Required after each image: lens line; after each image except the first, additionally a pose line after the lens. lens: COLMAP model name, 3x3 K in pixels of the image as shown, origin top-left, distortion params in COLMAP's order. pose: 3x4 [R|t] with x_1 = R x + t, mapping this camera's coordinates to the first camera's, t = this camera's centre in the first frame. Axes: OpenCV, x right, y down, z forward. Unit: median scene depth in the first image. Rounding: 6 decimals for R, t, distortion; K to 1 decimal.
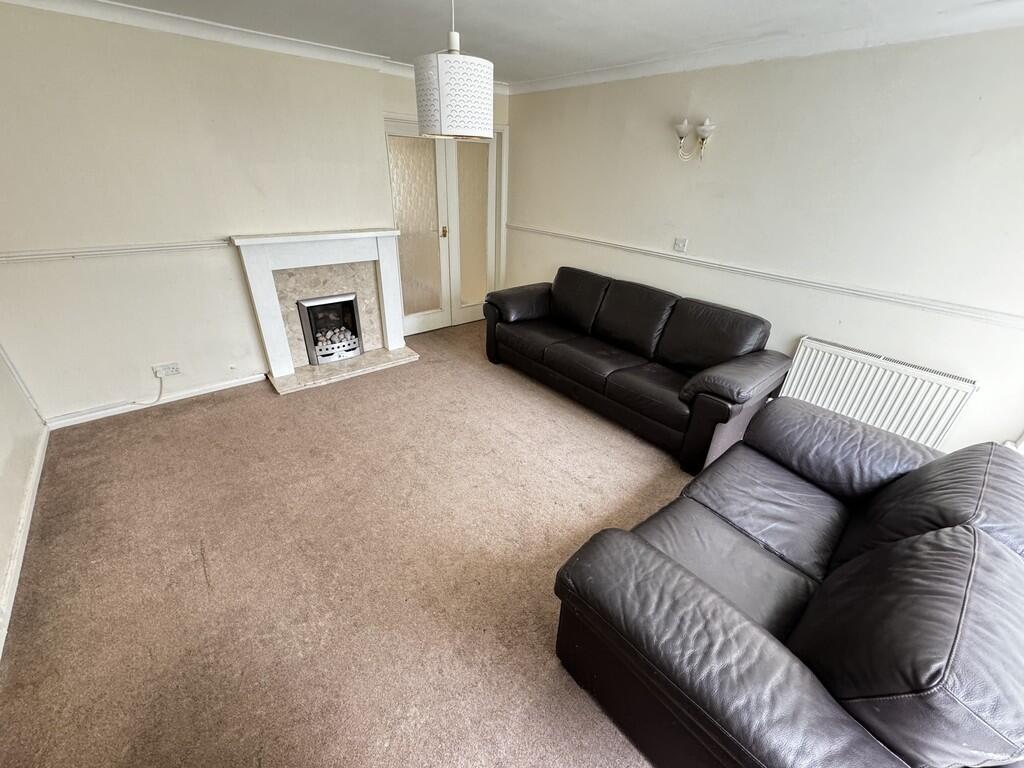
lens RADIAL K [[408.7, 0, 514.1], [0, 408.7, 382.7], [0, 0, 1]] dist [0.000181, -0.000261]
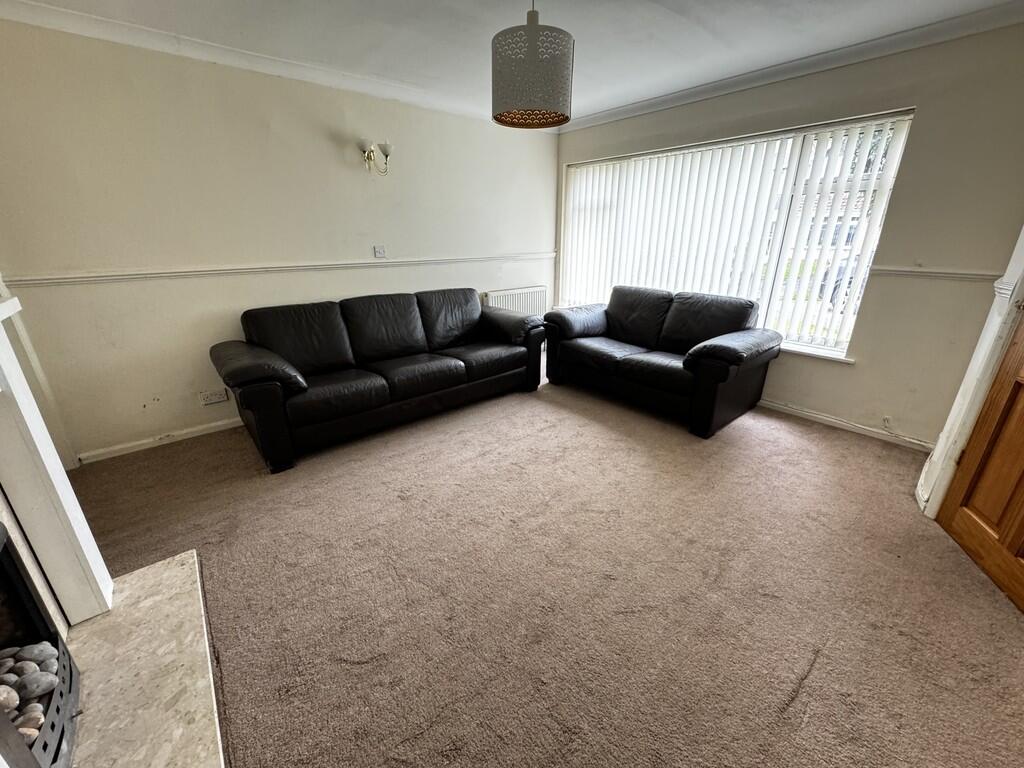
lens RADIAL K [[408.7, 0, 514.1], [0, 408.7, 382.7], [0, 0, 1]] dist [0.000181, -0.000261]
pose [[0.001111, -0.377619, 0.925960, -0.756258], [0.467820, 0.818582, 0.333268, -0.264095], [-0.883823, 0.432813, 0.177567, 0.687039]]
